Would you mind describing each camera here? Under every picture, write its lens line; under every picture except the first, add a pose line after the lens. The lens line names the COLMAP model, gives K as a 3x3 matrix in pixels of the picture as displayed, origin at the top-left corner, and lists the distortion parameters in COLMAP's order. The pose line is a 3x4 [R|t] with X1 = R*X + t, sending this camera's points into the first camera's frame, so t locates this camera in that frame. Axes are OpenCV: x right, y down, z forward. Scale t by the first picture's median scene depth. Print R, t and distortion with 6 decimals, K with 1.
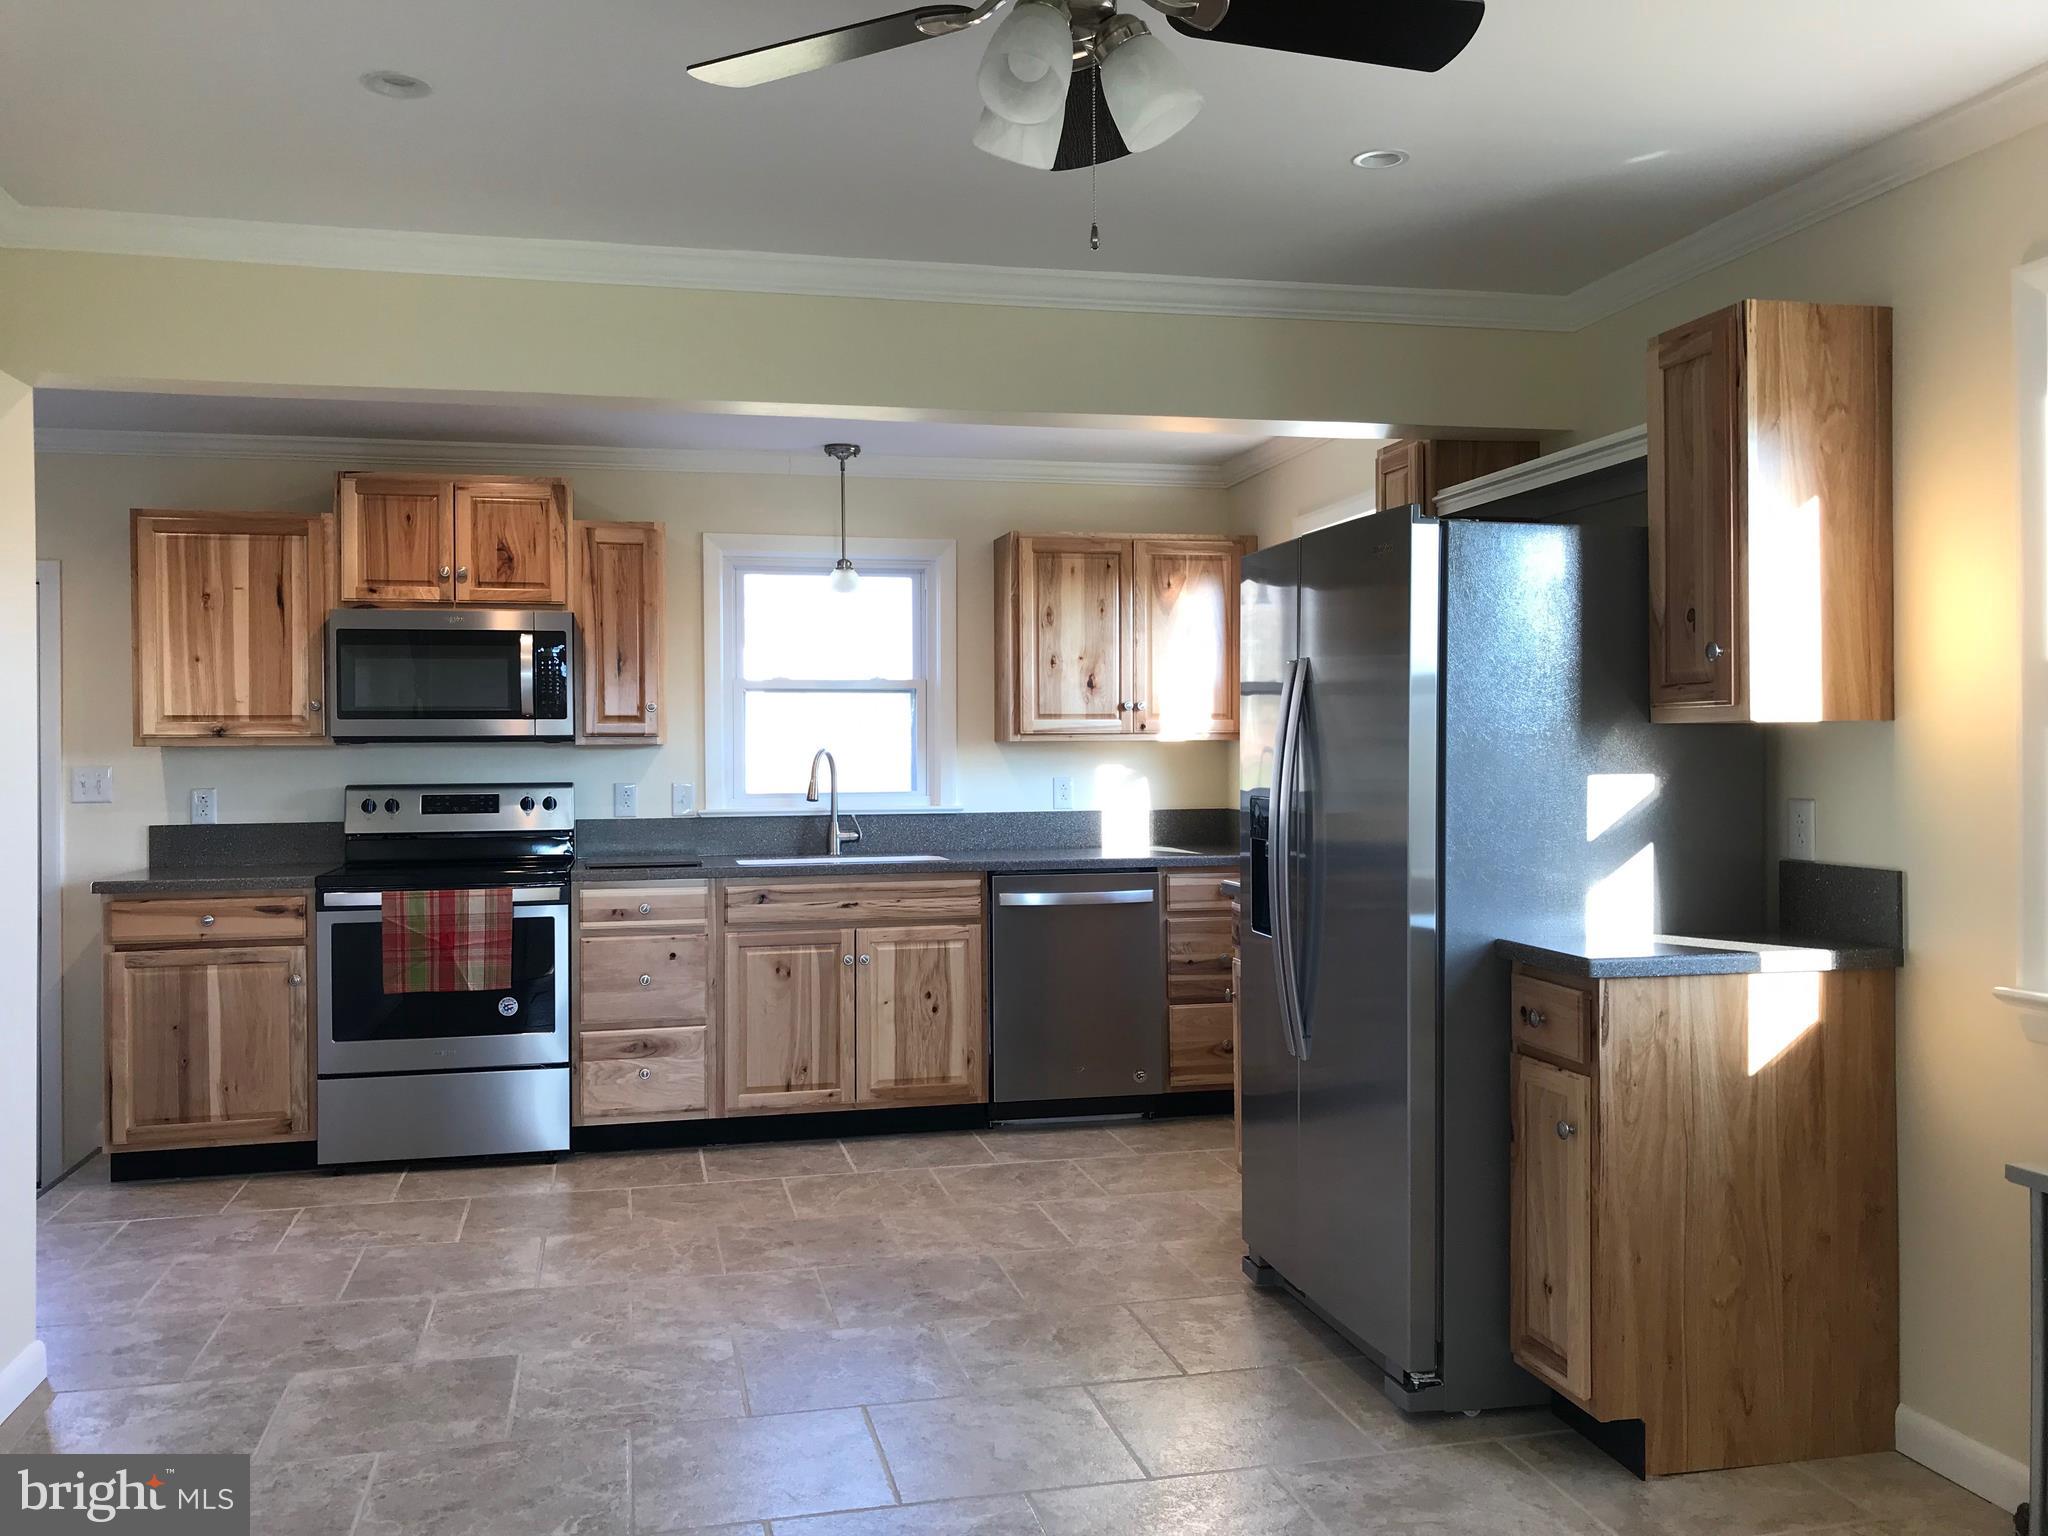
lens RADIAL K [[1669.6, 0, 1024.0], [0, 1669.6, 768.0], [0, 0, 1]] dist [0.014685, 0.009034]
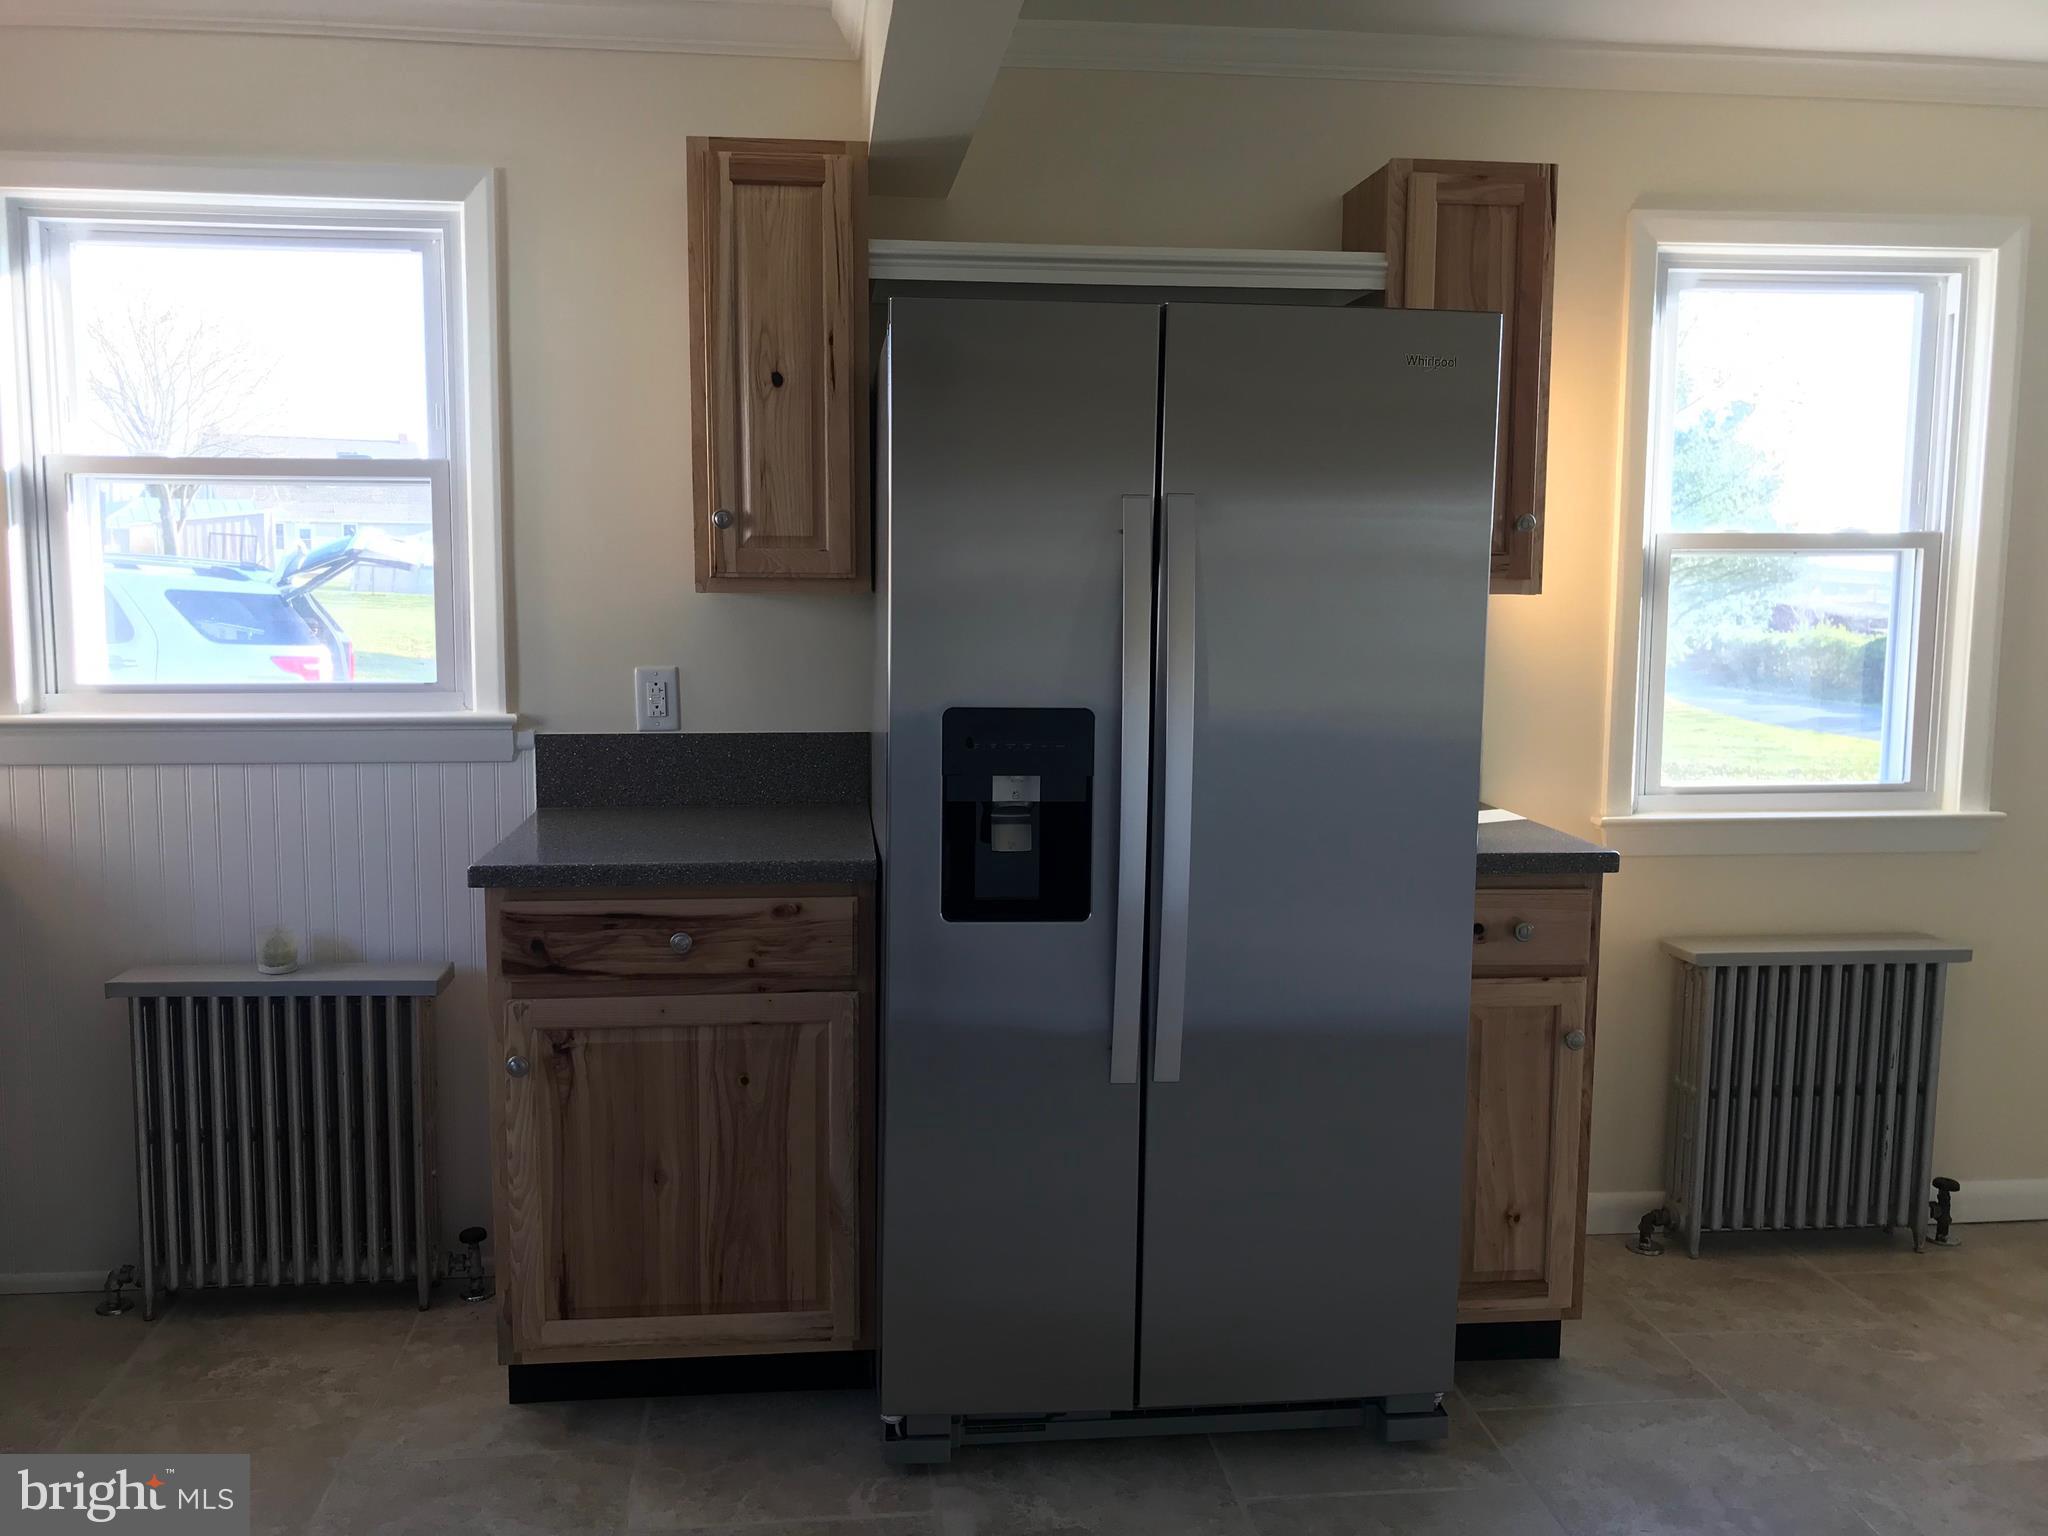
lens RADIAL K [[1669.6, 0, 1024.0], [0, 1669.6, 768.0], [0, 0, 1]] dist [0.014685, 0.009034]
pose [[0.120769, -0.108320, 0.986753, -0.595148], [-0.000681, 0.994019, 0.109201, -0.034245], [-0.992680, -0.013860, 0.119973, 1.154464]]
